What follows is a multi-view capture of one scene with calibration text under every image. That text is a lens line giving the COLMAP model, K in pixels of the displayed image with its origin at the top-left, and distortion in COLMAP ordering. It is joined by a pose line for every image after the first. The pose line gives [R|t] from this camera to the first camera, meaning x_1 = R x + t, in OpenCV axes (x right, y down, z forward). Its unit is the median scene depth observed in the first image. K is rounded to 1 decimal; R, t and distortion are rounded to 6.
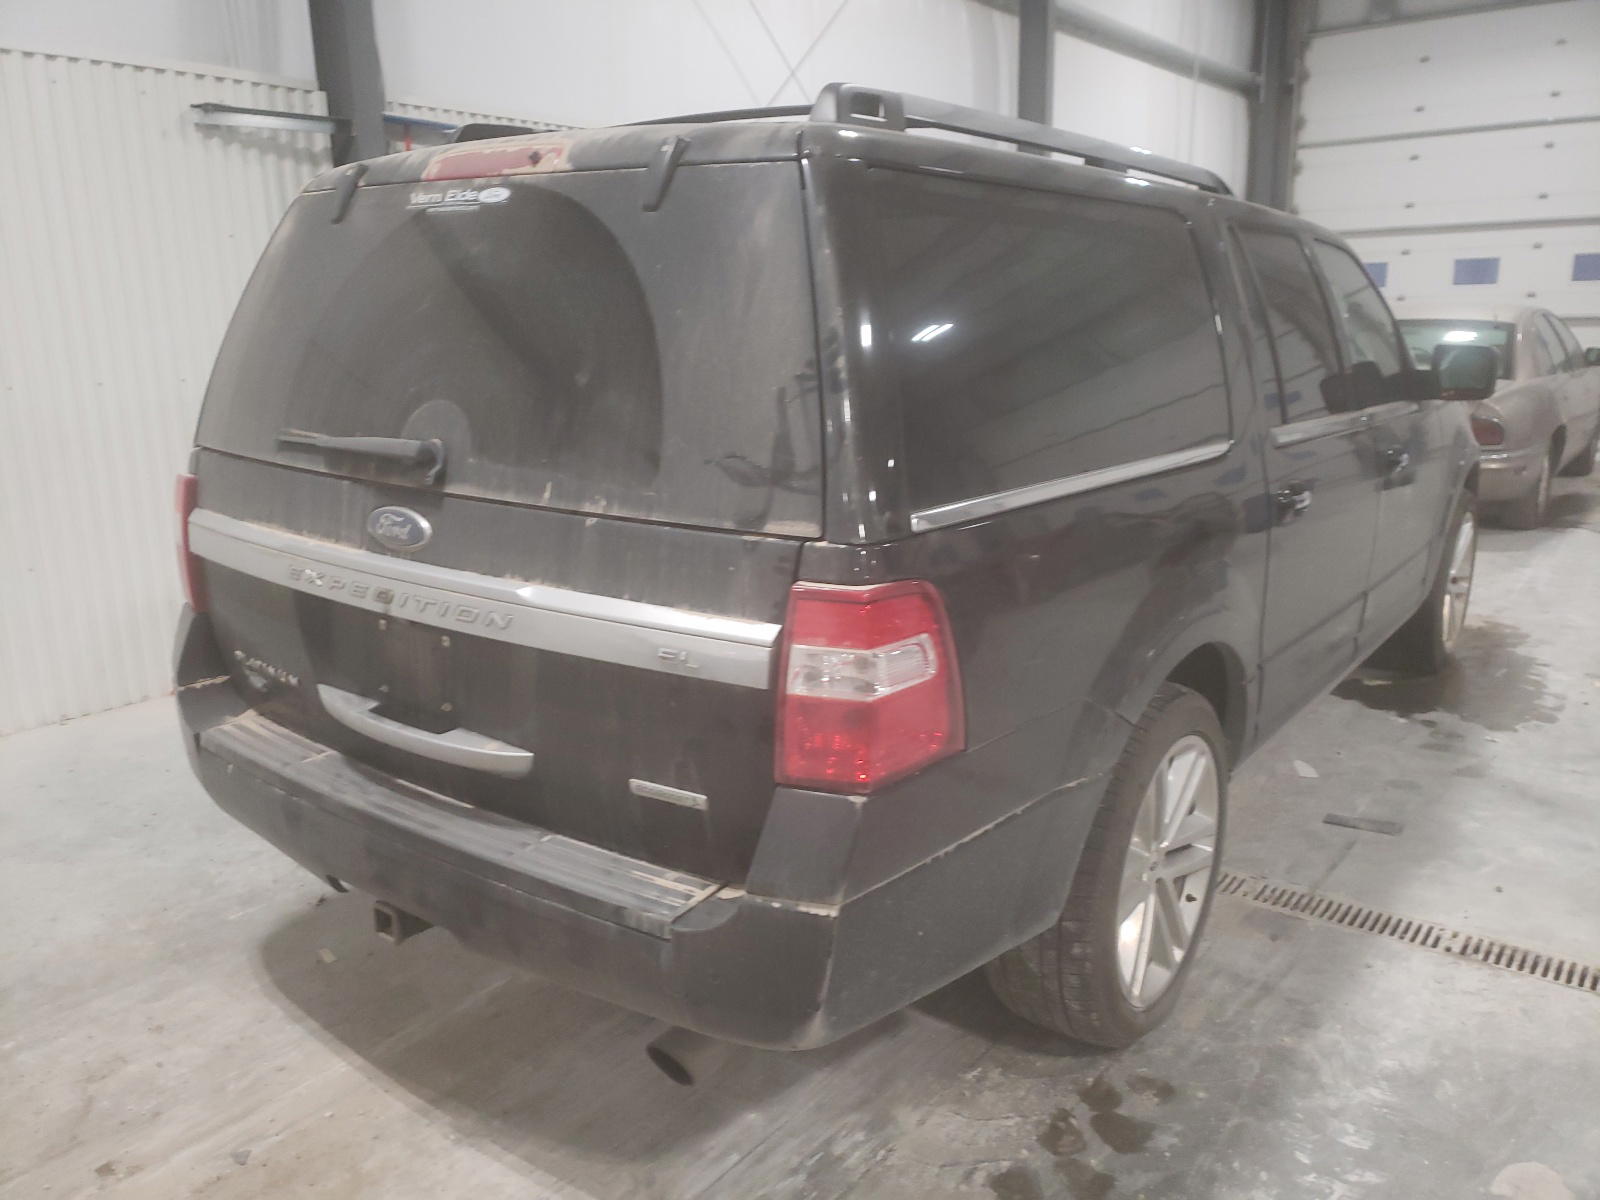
lens RADIAL K [[1255.5, 0, 800.0], [0, 1255.5, 600.0], [0, 0, 1]] dist [0.047989, 0.000951]
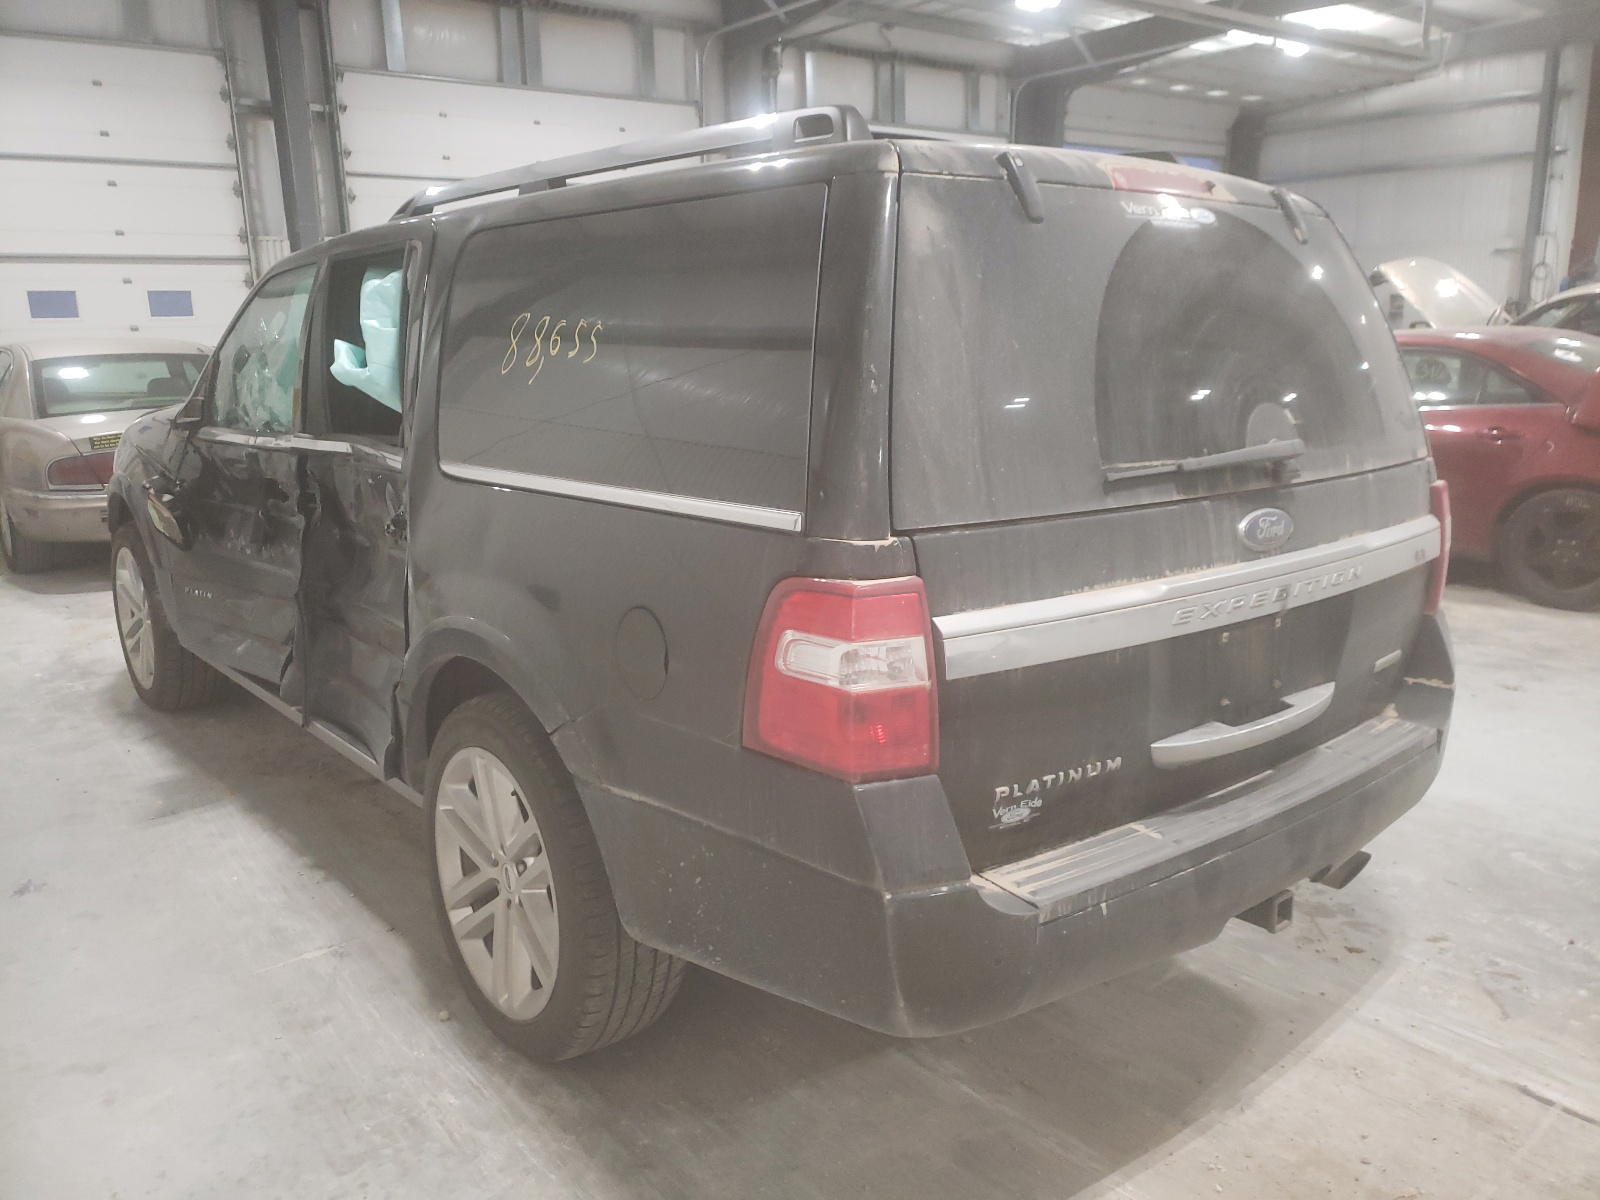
lens RADIAL K [[1284.0, 0, 799.2], [0, 1284.0, 614.4], [0, 0, 1]] dist [0.056524, -0.001440]
pose [[0.202130, -0.212736, 0.955974, -1.379885], [0.236919, 0.957752, 0.163037, -0.245374], [-0.950270, 0.193534, 0.243991, 1.077879]]
